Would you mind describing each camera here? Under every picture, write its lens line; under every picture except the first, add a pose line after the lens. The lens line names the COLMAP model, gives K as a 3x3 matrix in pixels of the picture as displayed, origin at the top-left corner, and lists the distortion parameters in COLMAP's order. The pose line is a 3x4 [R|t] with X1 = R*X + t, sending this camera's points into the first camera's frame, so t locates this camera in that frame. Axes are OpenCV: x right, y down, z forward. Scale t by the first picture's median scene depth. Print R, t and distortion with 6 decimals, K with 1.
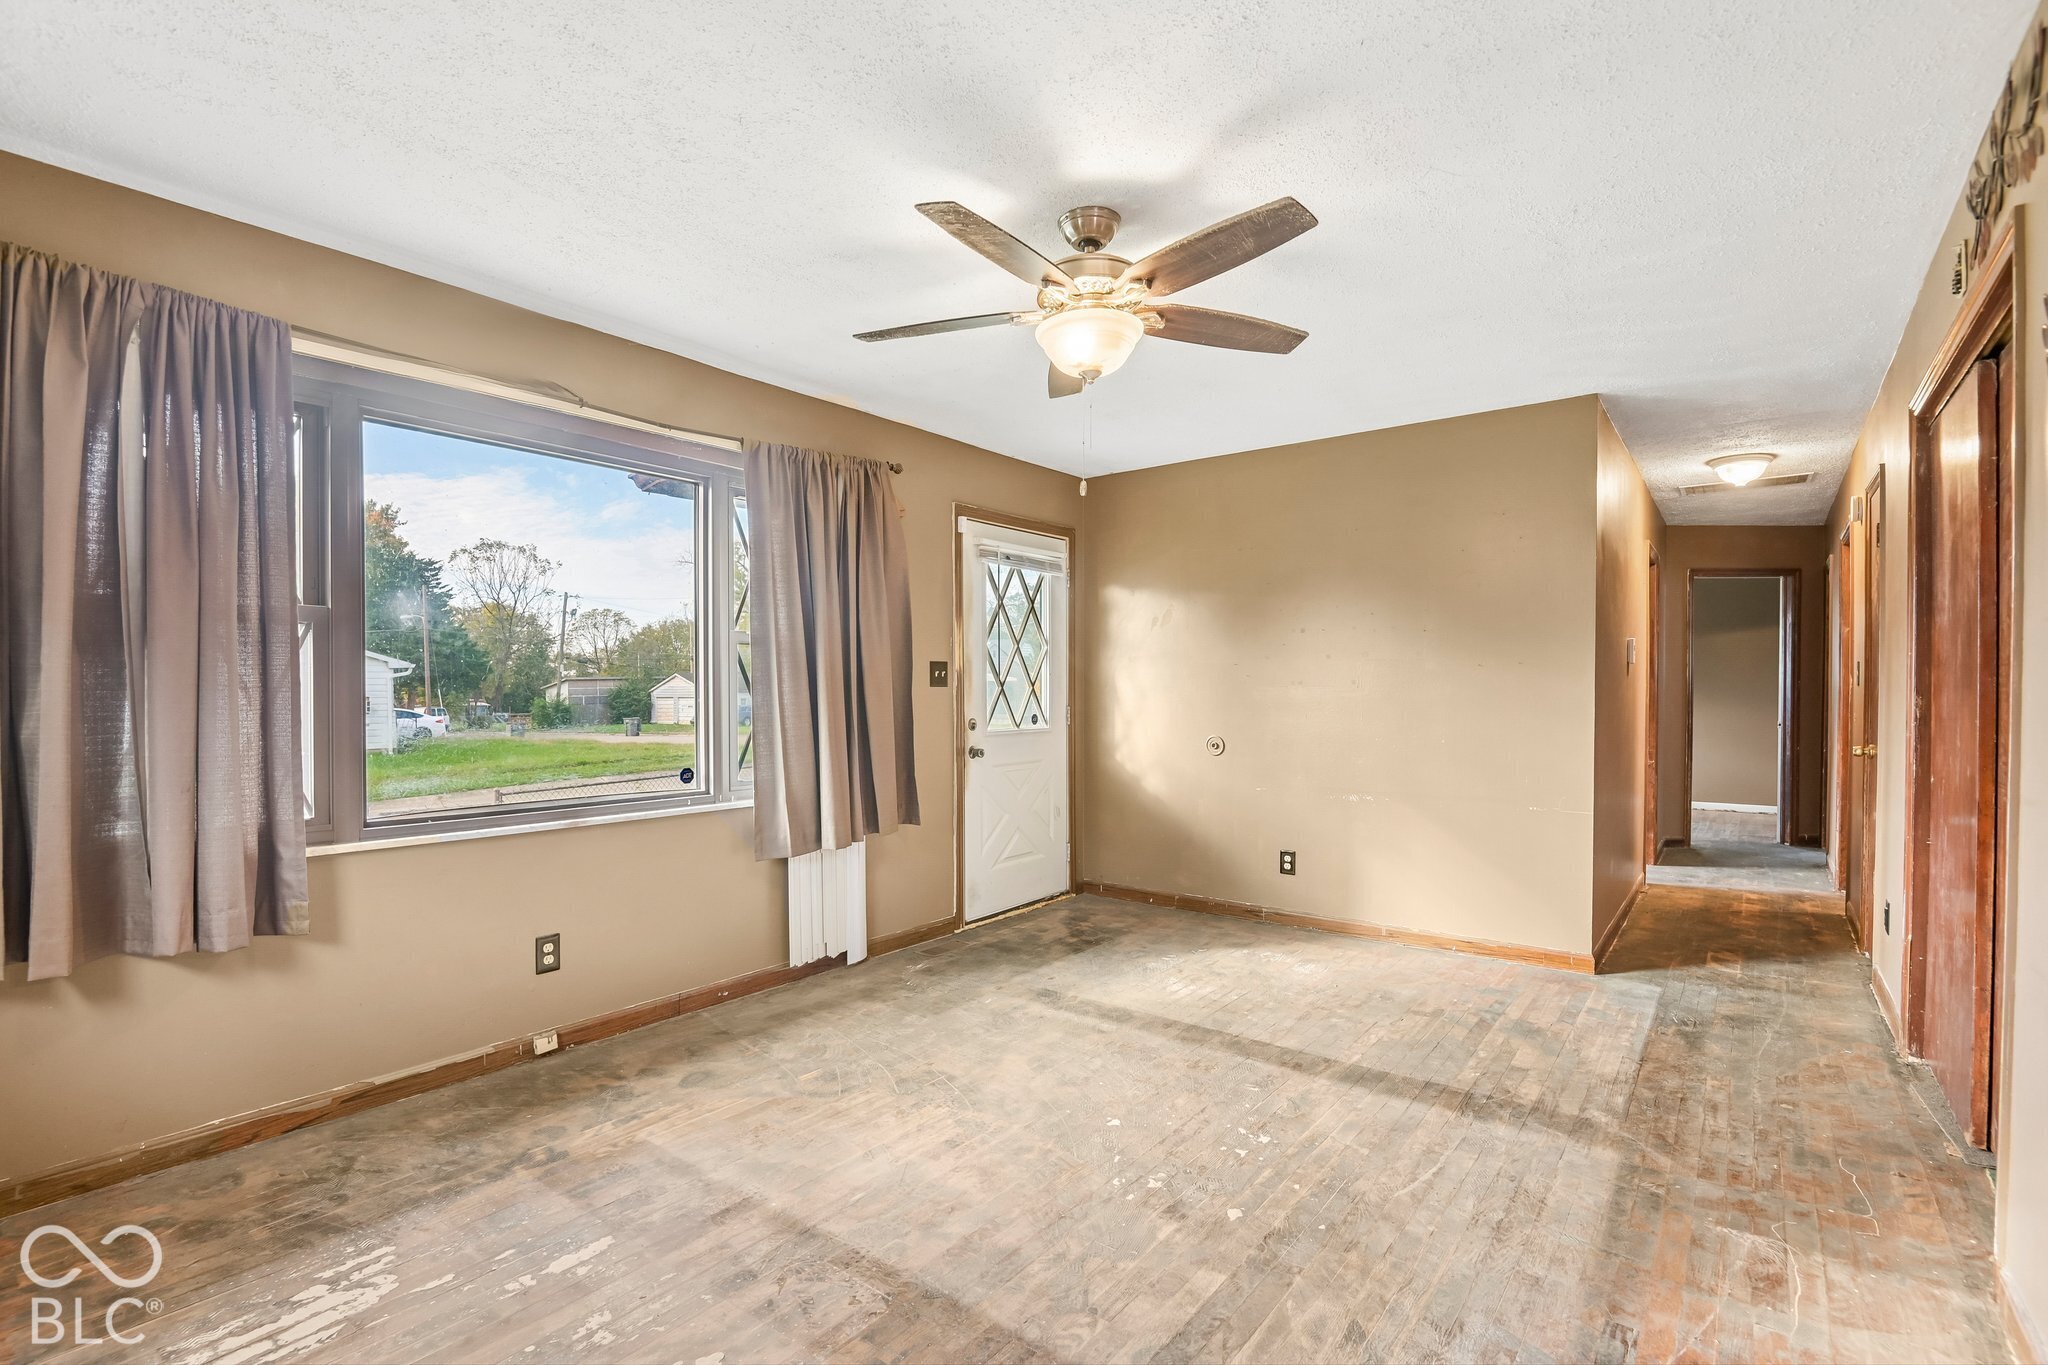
lens RADIAL K [[950.8, 0, 1017.8], [0, 950.8, 700.1], [0, 0, 1]] dist [-0.005094, -0.006967]
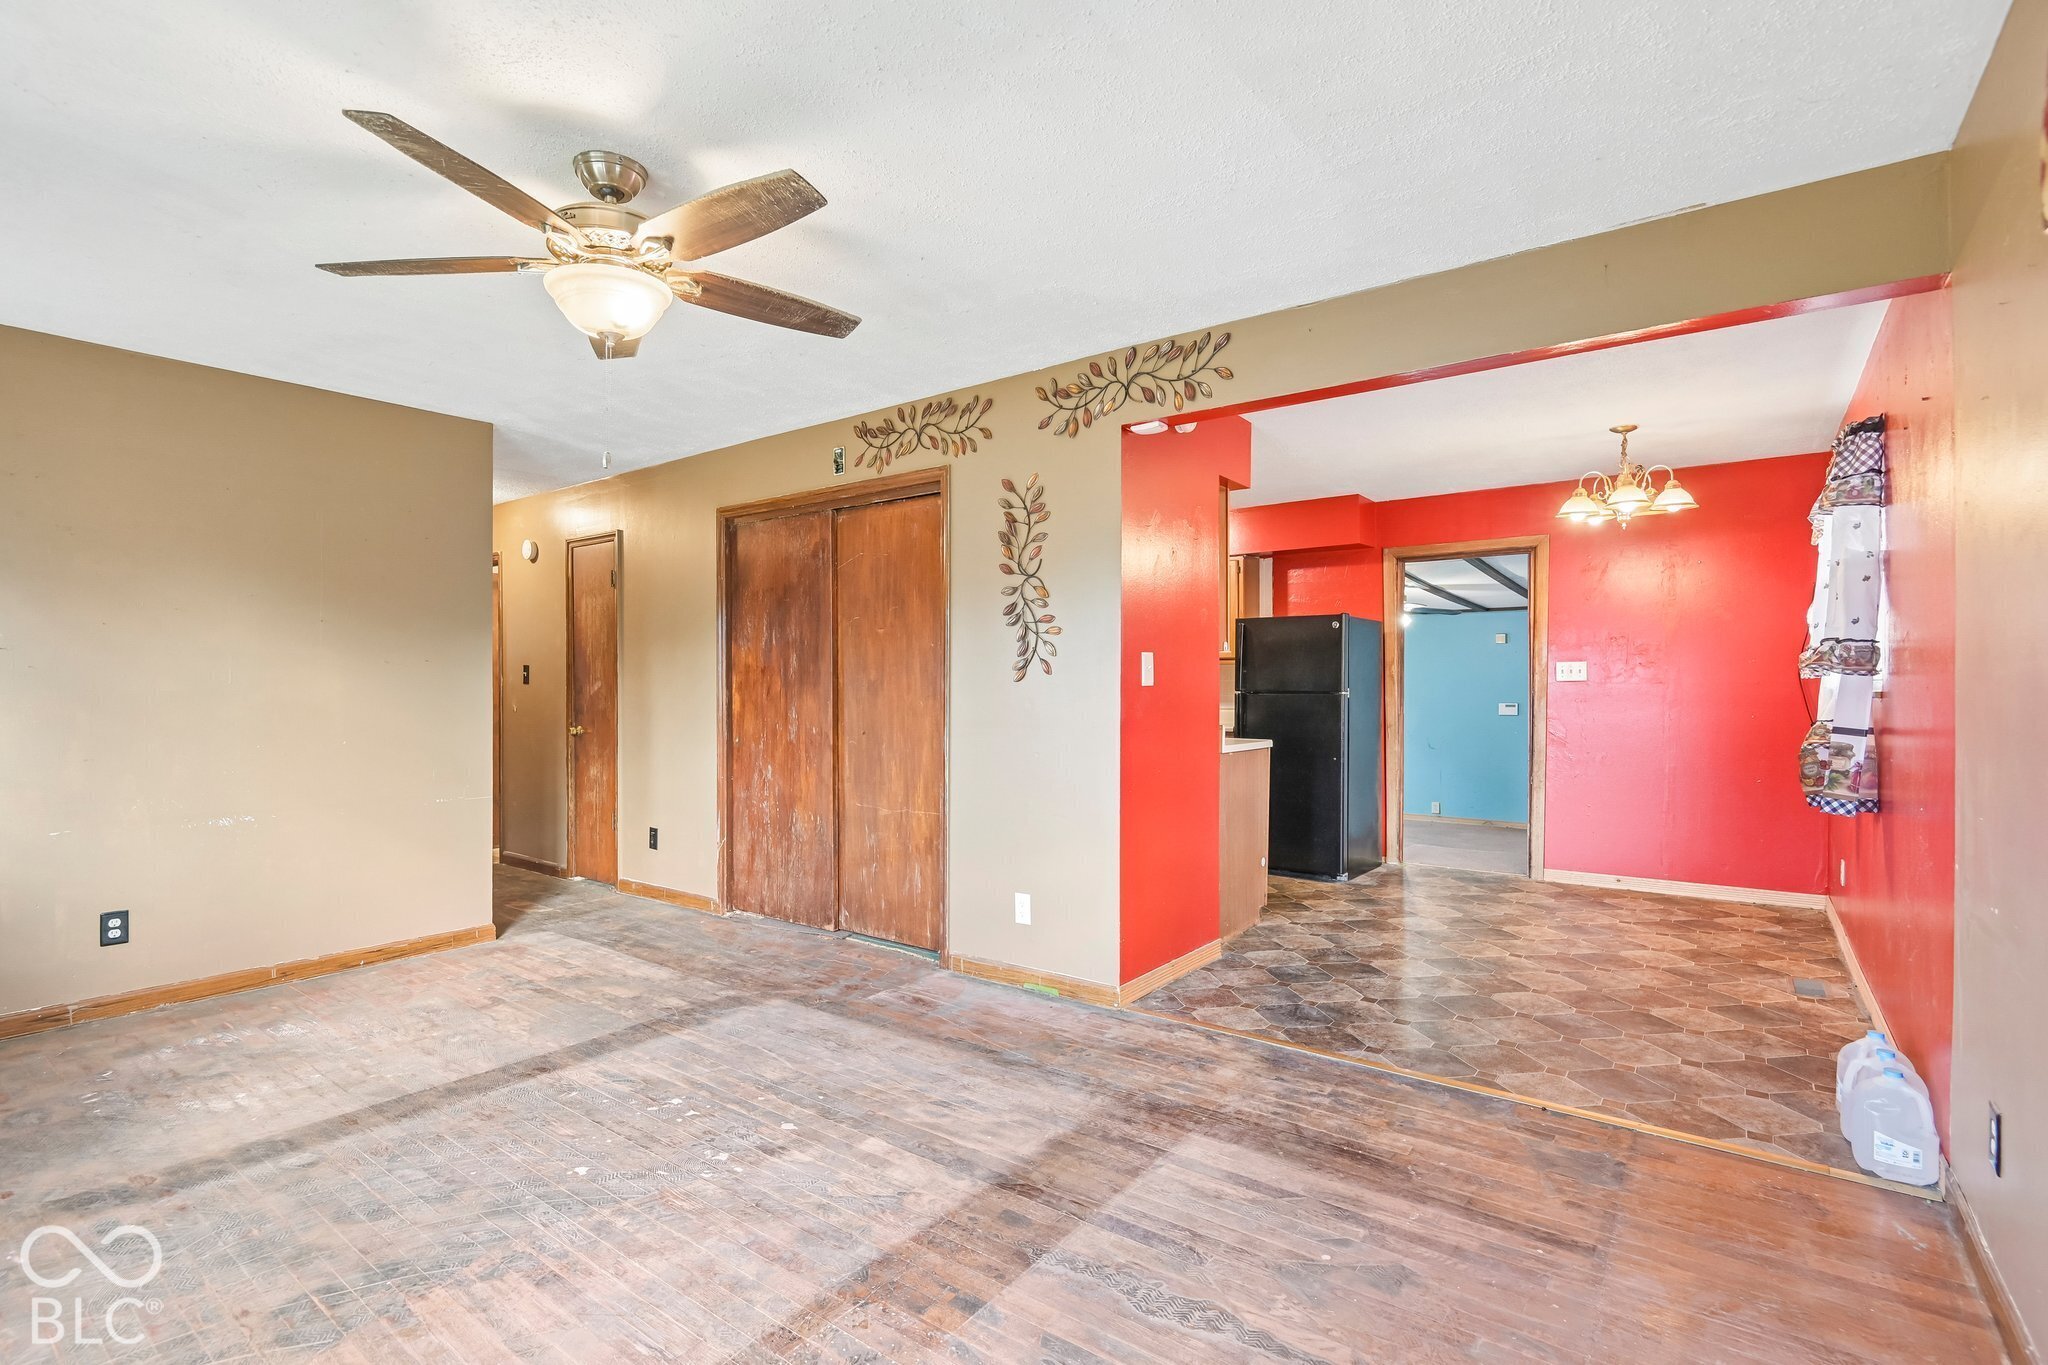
lens RADIAL K [[957.6, 0, 1013.2], [0, 957.6, 691.3], [0, 0, 1]] dist [-0.011027, -0.001141]
pose [[-0.013562, -0.006052, 0.999890, -0.716295], [0.014966, 0.999868, 0.006255, -0.003115], [-0.999796, 0.015049, -0.013469, 0.541079]]
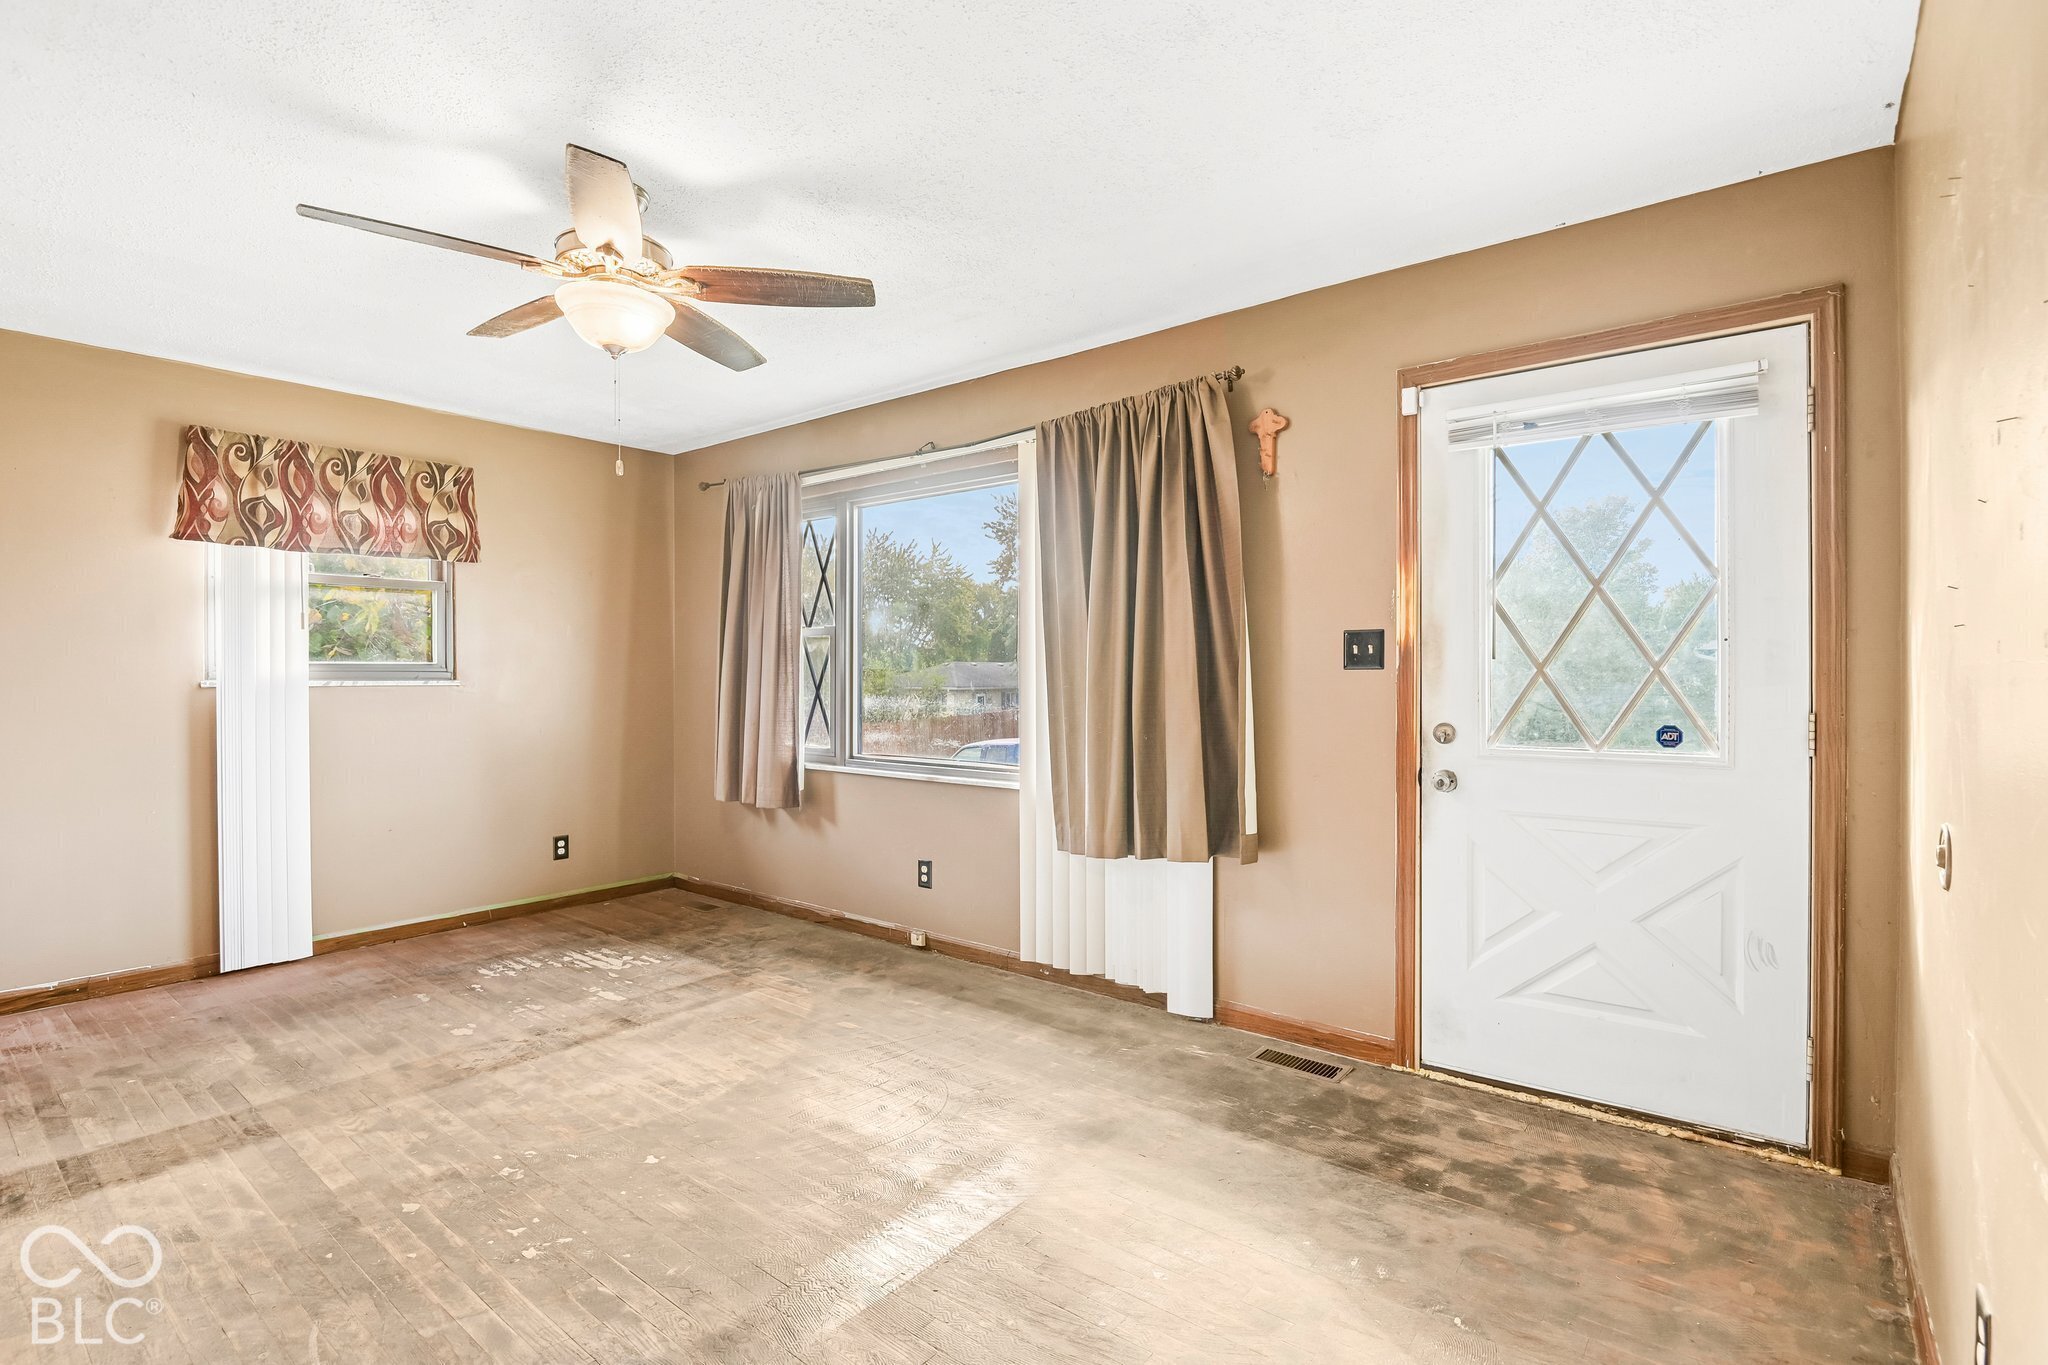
lens RADIAL K [[959.6, 0, 1006.8], [0, 959.6, 677.3], [0, 0, 1]] dist [0.000433, -0.010280]
pose [[-0.020262, 0.003128, -0.999790, 0.894764], [-0.010258, 0.999942, 0.003337, -0.012667], [0.999742, 0.010324, -0.020229, 1.213871]]
